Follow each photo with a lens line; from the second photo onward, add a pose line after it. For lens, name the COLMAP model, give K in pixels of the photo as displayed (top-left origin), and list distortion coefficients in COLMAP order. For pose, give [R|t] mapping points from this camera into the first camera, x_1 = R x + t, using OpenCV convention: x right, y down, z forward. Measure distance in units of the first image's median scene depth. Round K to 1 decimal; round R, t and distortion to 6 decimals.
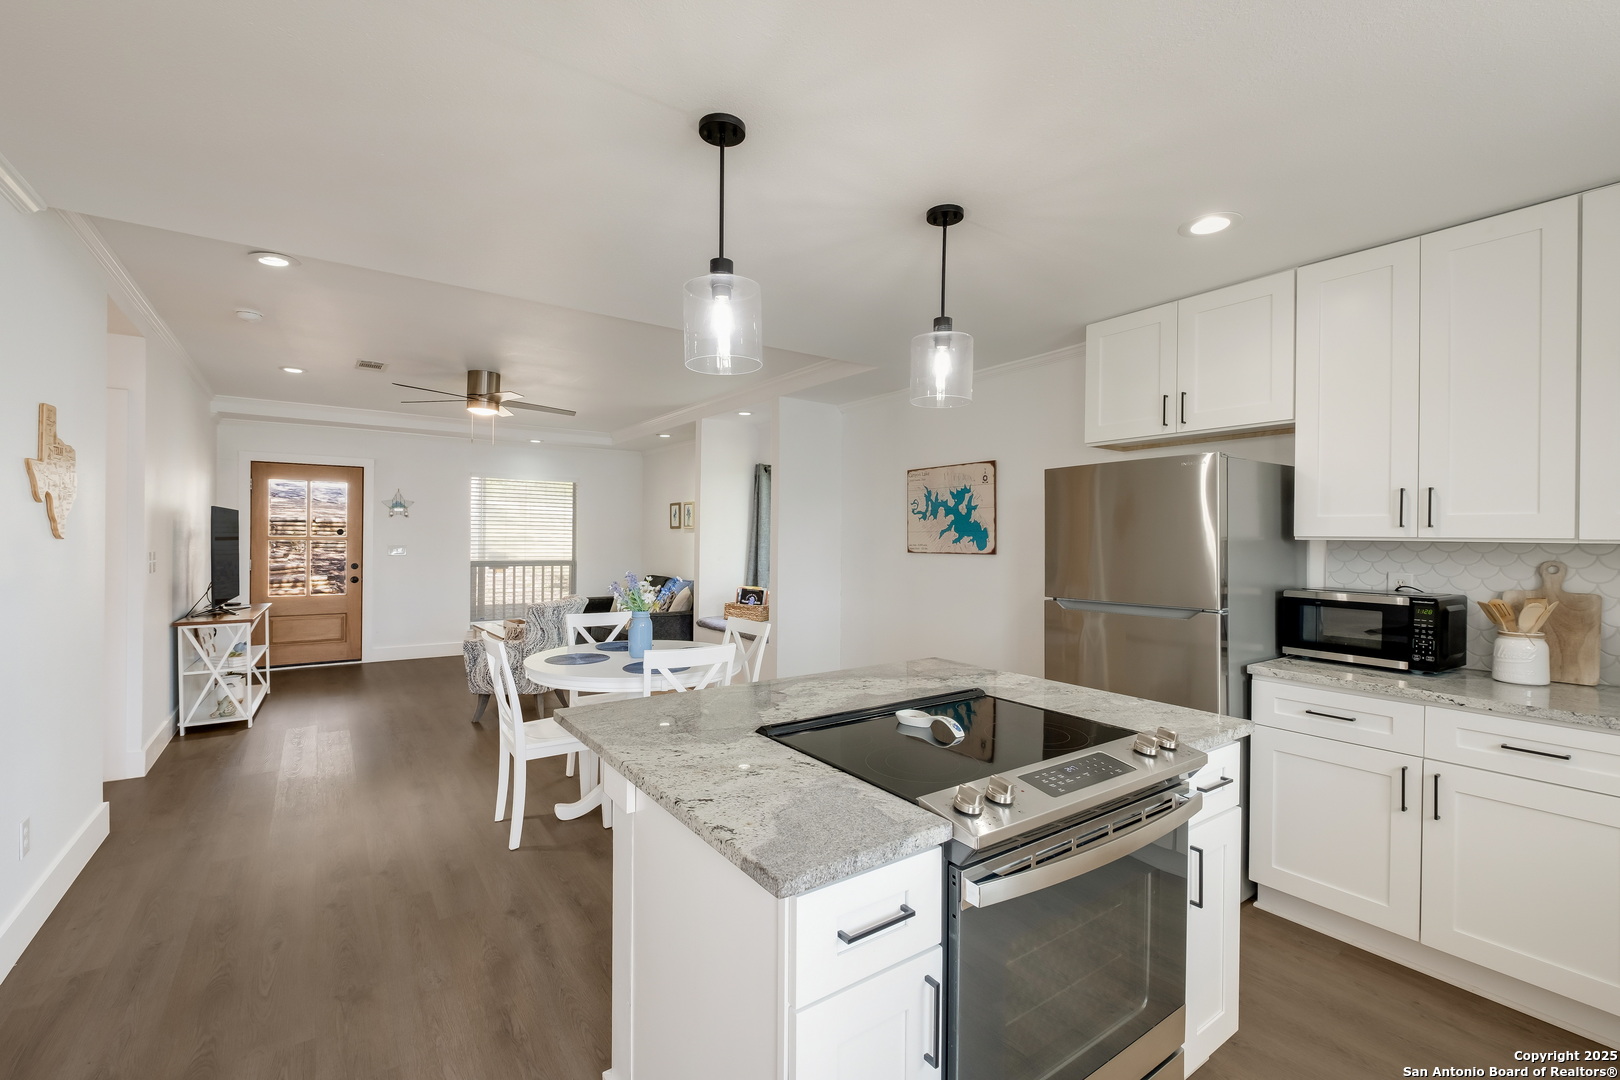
lens RADIAL K [[705.0, 0, 818.8], [0, 705.0, 540.4], [0, 0, 1]] dist [-0.011324, -0.000638]
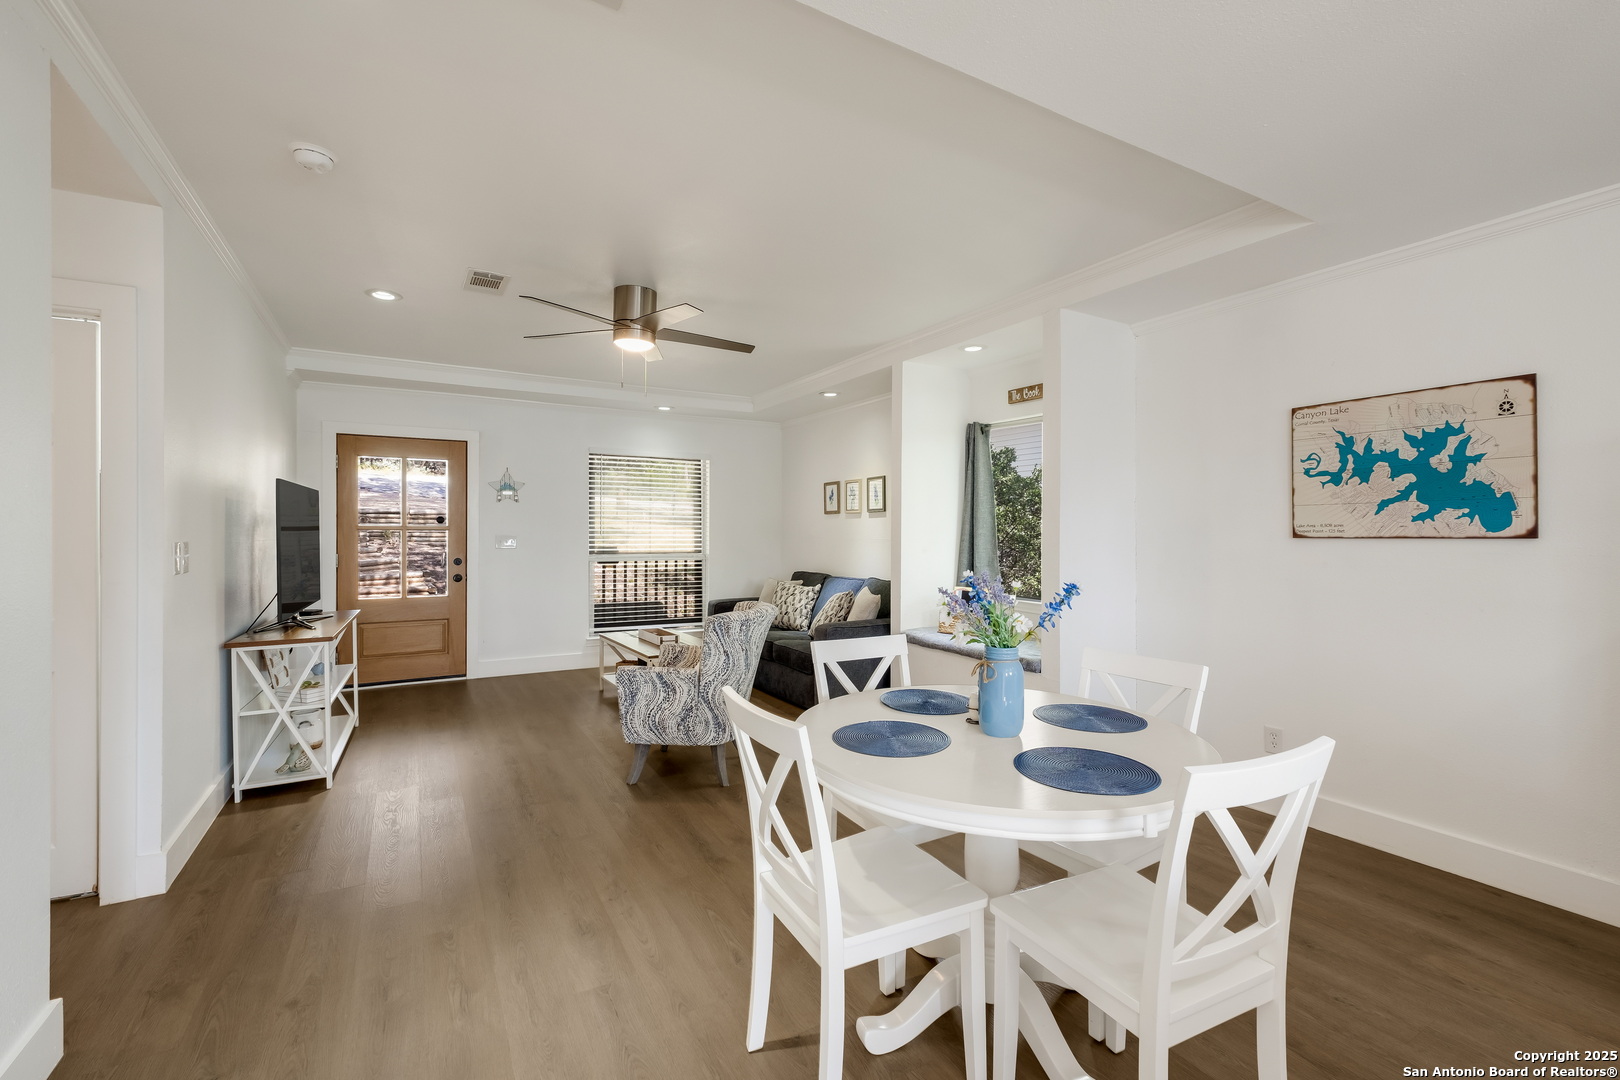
lens RADIAL K [[705.0, 0, 822.3], [0, 705.0, 533.7], [0, 0, 1]] dist [-0.011324, -0.000638]
pose [[0.995838, -0.007137, -0.090861, -0.224992], [0.007135, 0.999974, -0.000357, 0.010143], [0.090861, -0.000292, 0.995864, 0.306625]]
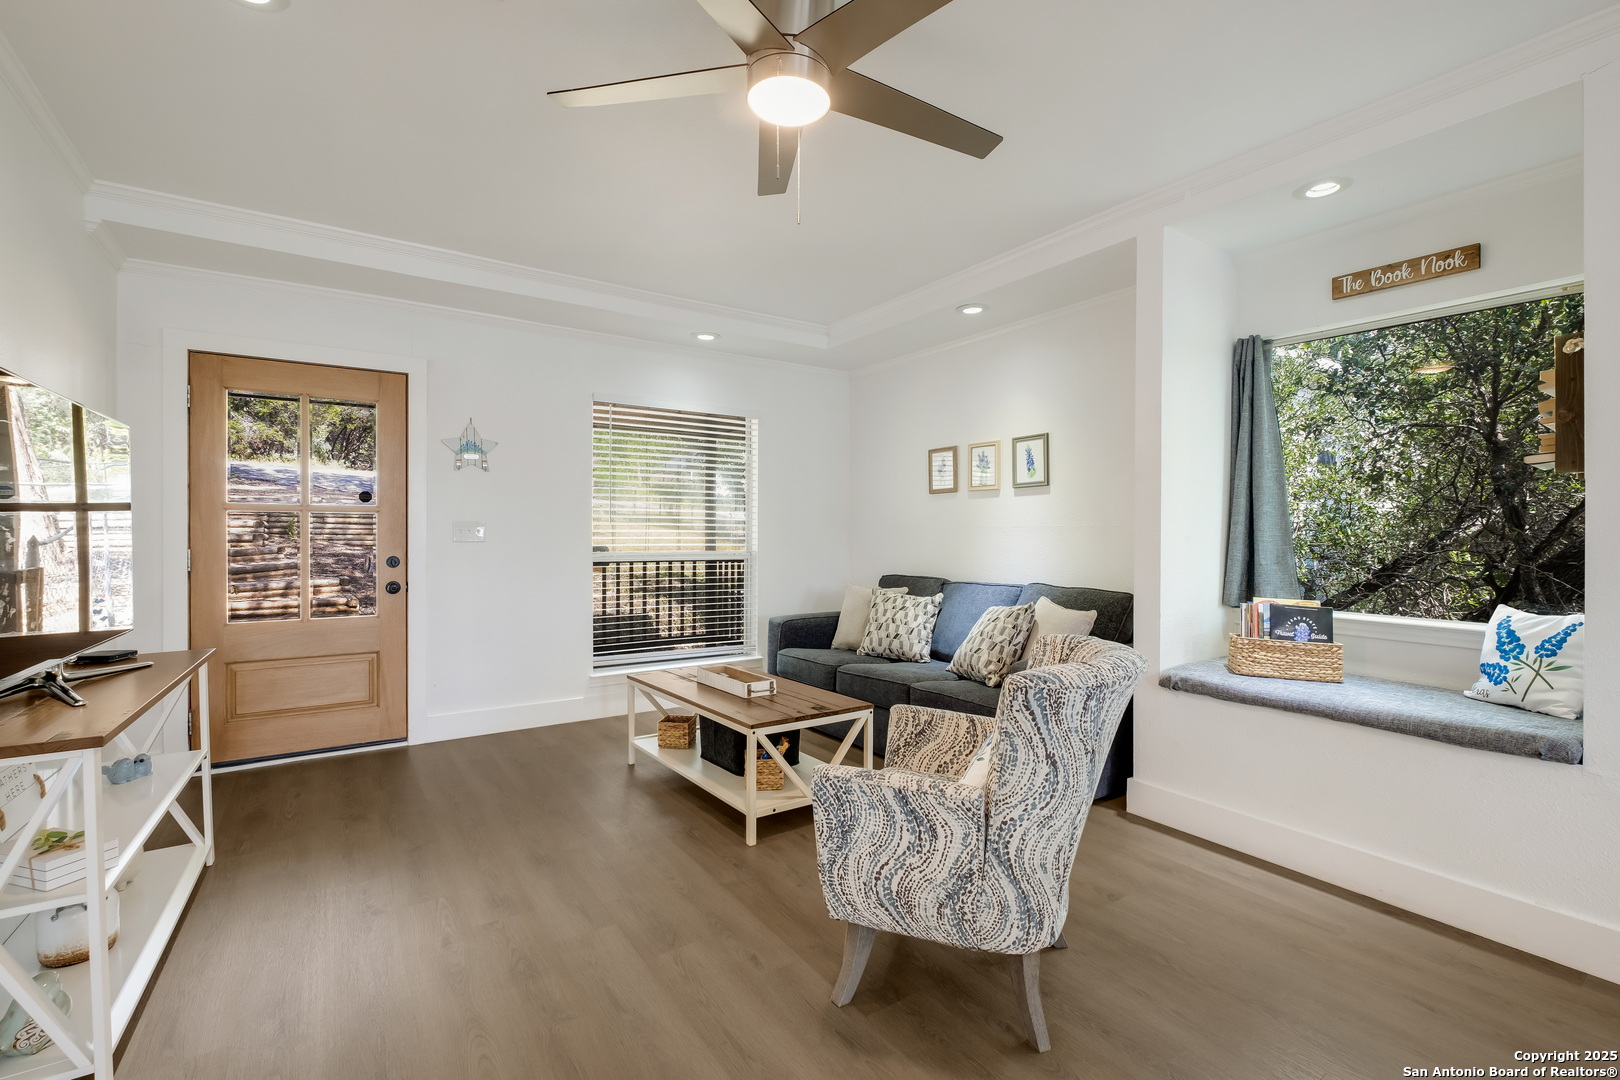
lens RADIAL K [[705.0, 0, 807.1], [0, 705.0, 540.4], [0, 0, 1]] dist [-0.011324, -0.000638]
pose [[0.999795, -0.007915, -0.018617, -0.475975], [0.007959, 0.999966, 0.002242, 0.030693], [0.018599, -0.002390, 0.999824, 0.669265]]
